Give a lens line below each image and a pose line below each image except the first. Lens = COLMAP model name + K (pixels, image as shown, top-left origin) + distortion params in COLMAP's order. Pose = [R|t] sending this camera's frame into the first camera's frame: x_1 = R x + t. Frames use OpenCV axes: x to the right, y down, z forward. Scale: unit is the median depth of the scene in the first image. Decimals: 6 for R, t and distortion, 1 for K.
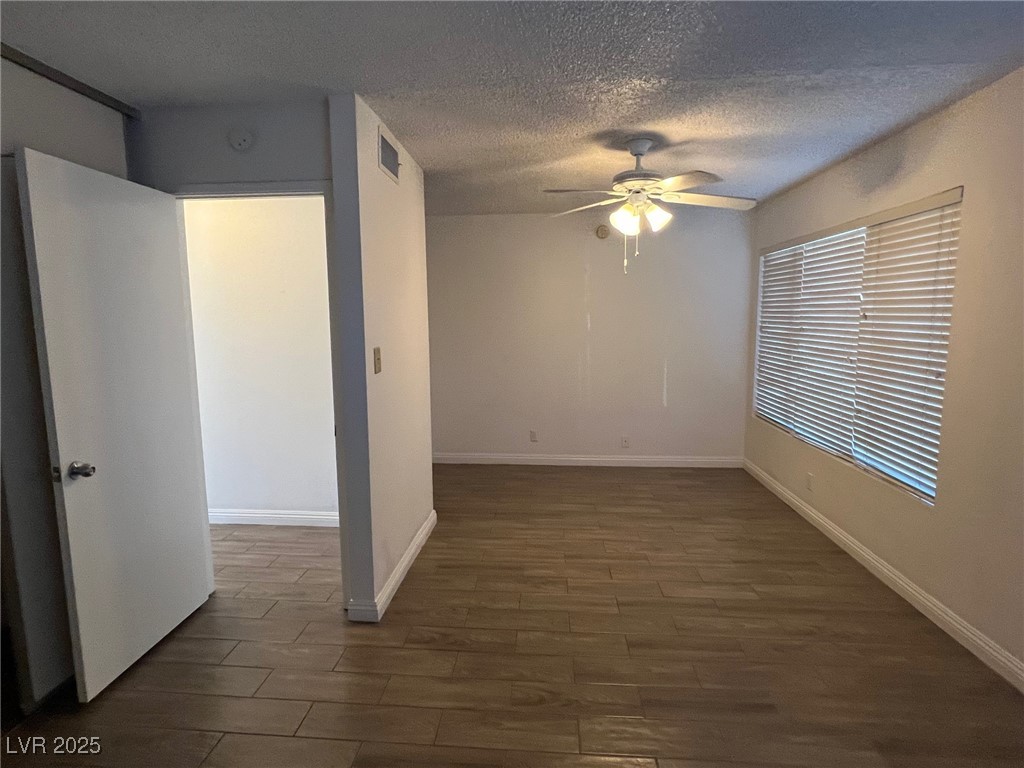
lens RADIAL K [[540.5, 0, 507.2], [0, 540.5, 382.7], [0, 0, 1]] dist [-0.001542, -0.001328]
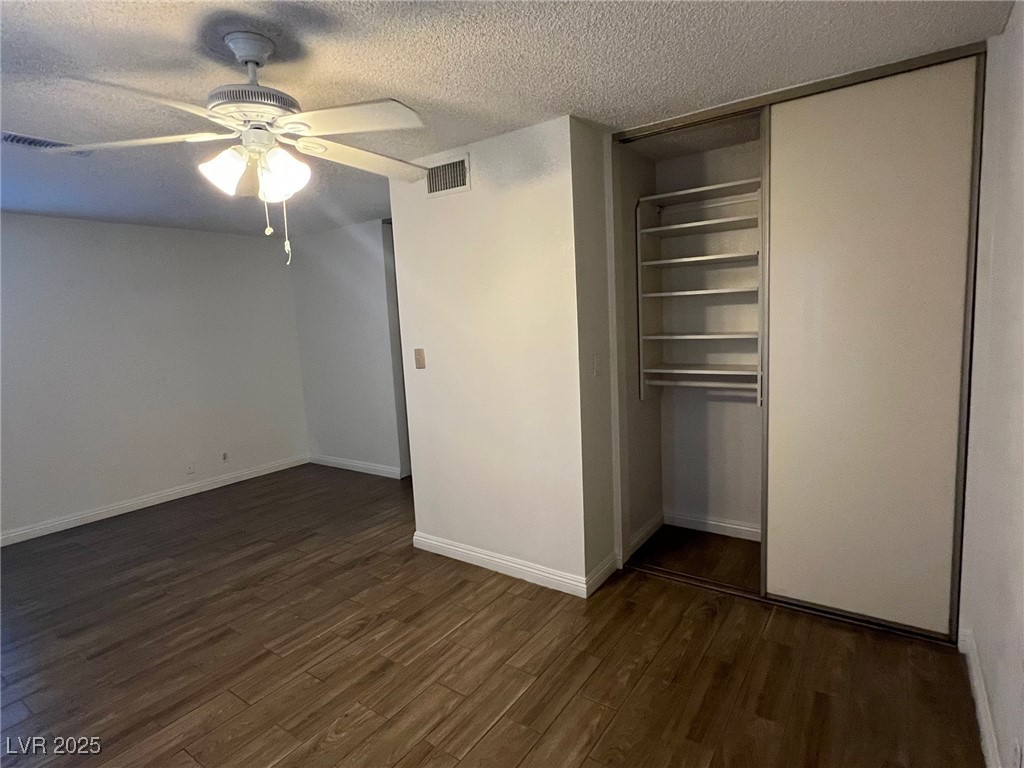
lens RADIAL K [[540.5, 0, 505.1], [0, 540.5, 384.6], [0, 0, 1]] dist [-0.001542, -0.001328]
pose [[-0.518414, 0.130979, -0.845039, 0.675525], [-0.055077, 0.981034, 0.185846, -0.209469], [0.853354, 0.142887, -0.501368, 1.645113]]
